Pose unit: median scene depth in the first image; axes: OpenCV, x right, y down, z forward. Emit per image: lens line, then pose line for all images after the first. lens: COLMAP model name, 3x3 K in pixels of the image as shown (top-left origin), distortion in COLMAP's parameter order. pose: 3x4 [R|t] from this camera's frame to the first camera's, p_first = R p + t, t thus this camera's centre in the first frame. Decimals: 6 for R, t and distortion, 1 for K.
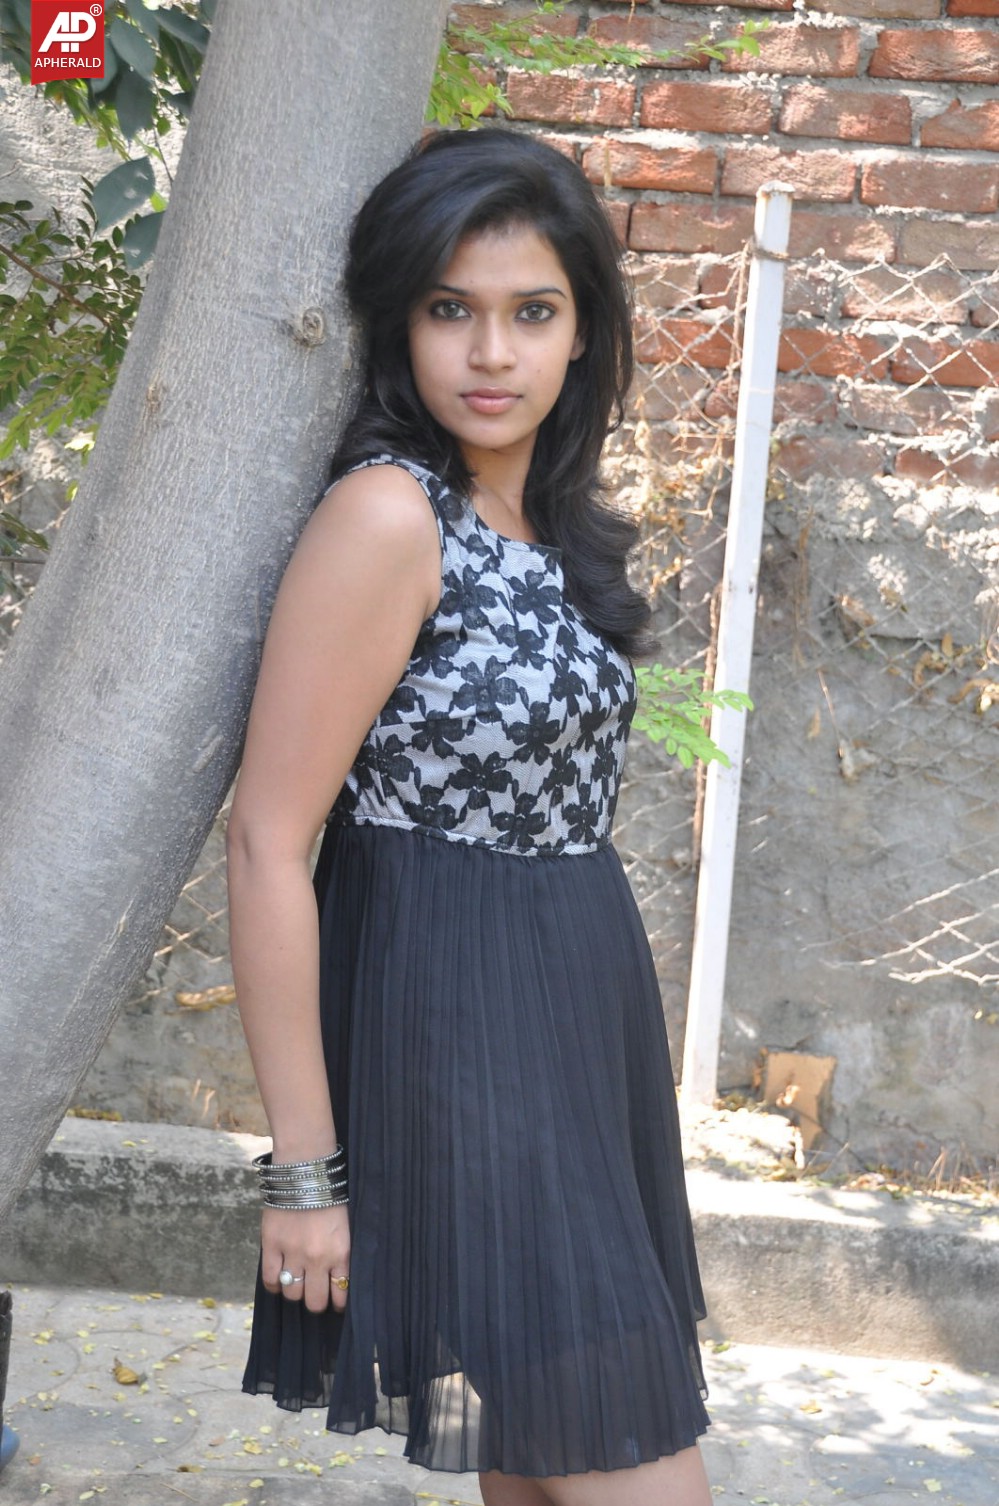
lens RADIAL K [[2266.3, 0, 493.6], [0, 2266.3, 769.2], [0, 0, 1]] dist [0.235400, 0.000000]
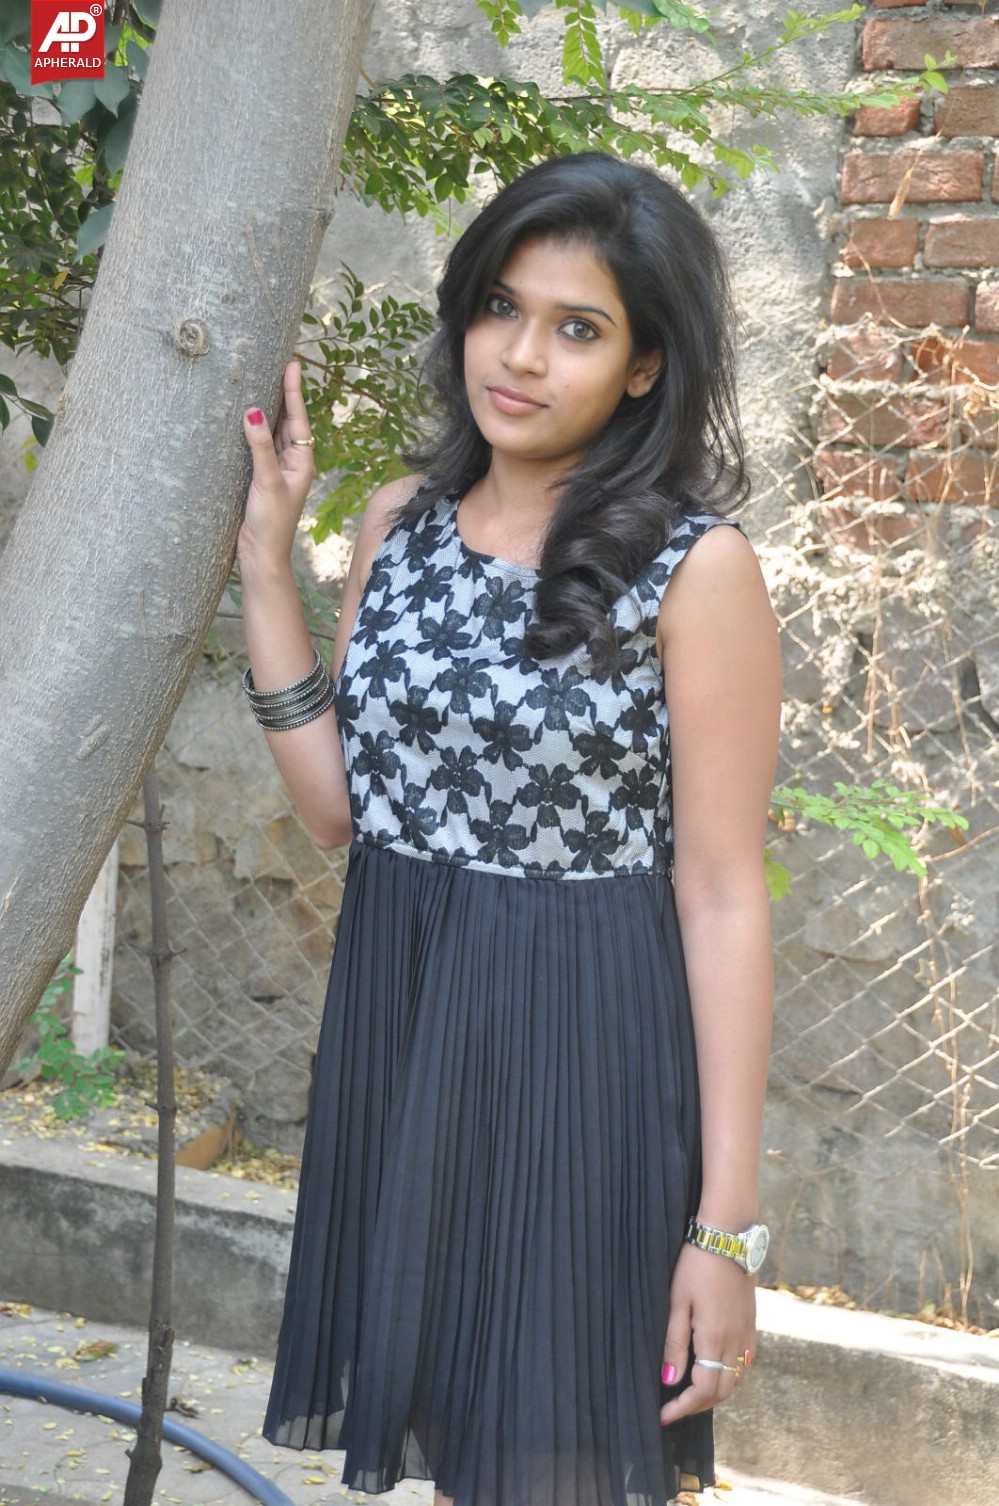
lens RADIAL K [[2415.7, 0, 462.2], [0, 2415.7, 763.9], [0, 0, 1]] dist [0.269294, 0.000000]
pose [[0.933362, 0.028834, -0.357776, 0.175878], [-0.057639, 0.995873, -0.070107, 0.029044], [0.354278, 0.086057, 0.931172, 0.006721]]
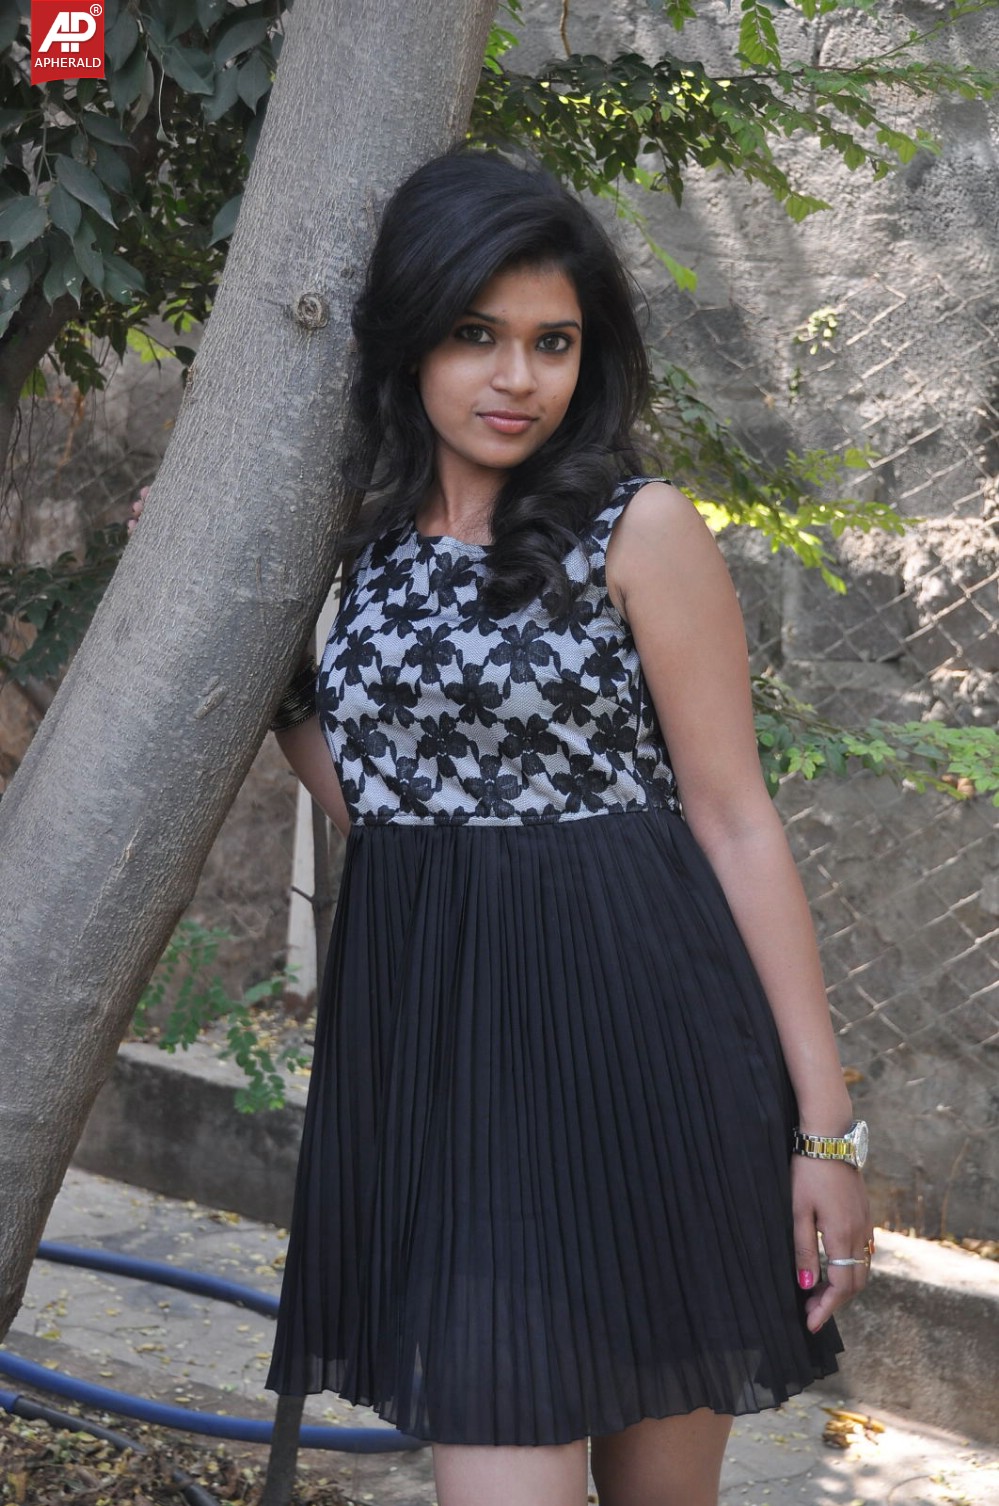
lens RADIAL K [[2266.3, 0, 468.7], [0, 2266.3, 766.4], [0, 0, 1]] dist [0.235400, 0.000000]
pose [[0.889278, 0.061791, -0.453173, 0.194691], [-0.089420, 0.995199, -0.039776, 0.022739], [0.448540, 0.075895, 0.890535, 0.034426]]
